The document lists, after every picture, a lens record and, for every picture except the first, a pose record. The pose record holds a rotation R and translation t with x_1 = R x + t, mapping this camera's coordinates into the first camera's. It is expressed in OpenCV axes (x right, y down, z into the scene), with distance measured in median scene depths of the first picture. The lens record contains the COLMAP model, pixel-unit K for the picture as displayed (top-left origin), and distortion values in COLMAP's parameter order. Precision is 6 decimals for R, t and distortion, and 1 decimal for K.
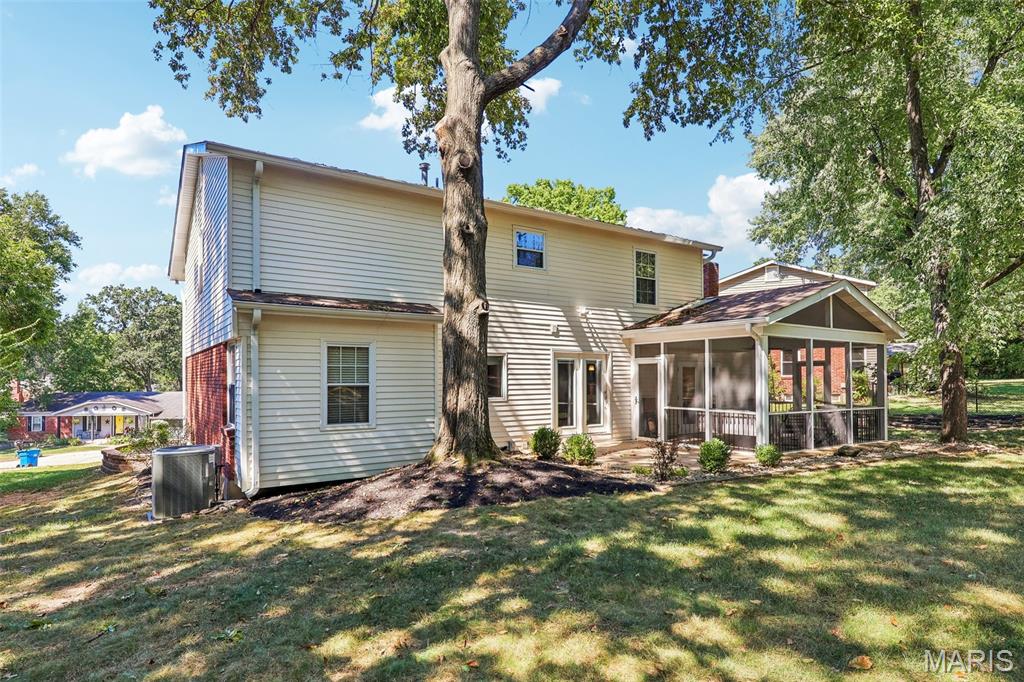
lens RADIAL K [[558.6, 0, 511.6], [0, 558.6, 336.1], [0, 0, 1]] dist [0.004061, -0.000052]
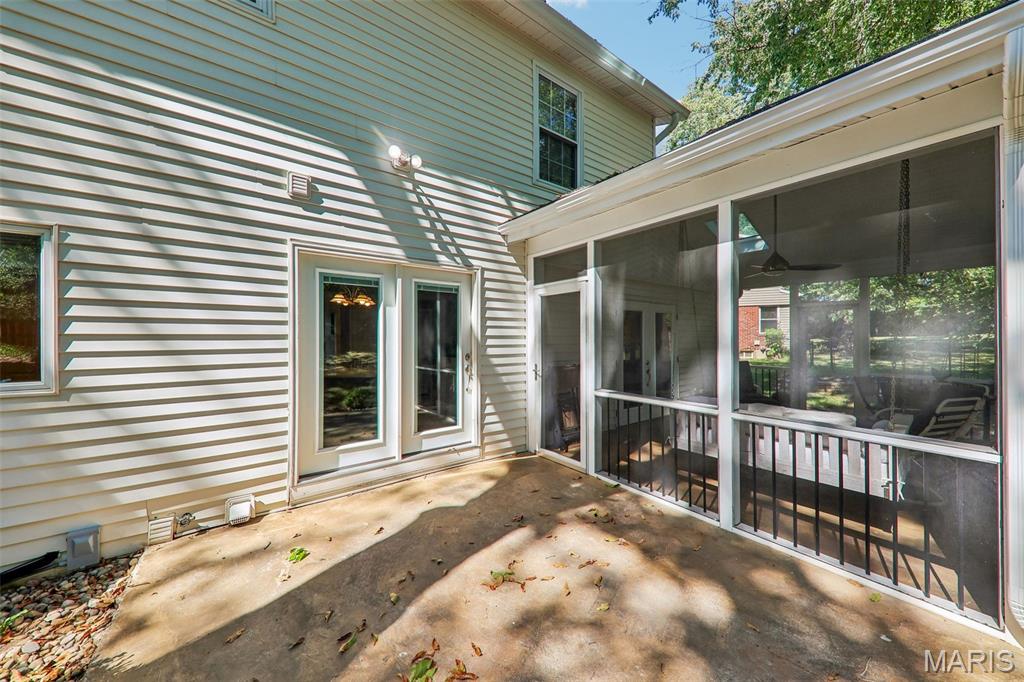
lens RADIAL K [[358.1, 0, 516.5], [0, 358.1, 337.9], [0, 0, 1]] dist [0.000228, -0.000017]
pose [[0.997946, -0.012358, 0.062863, 0.191893], [0.008837, 0.998393, 0.055983, 0.070611], [-0.063454, -0.055312, 0.996451, 0.715057]]
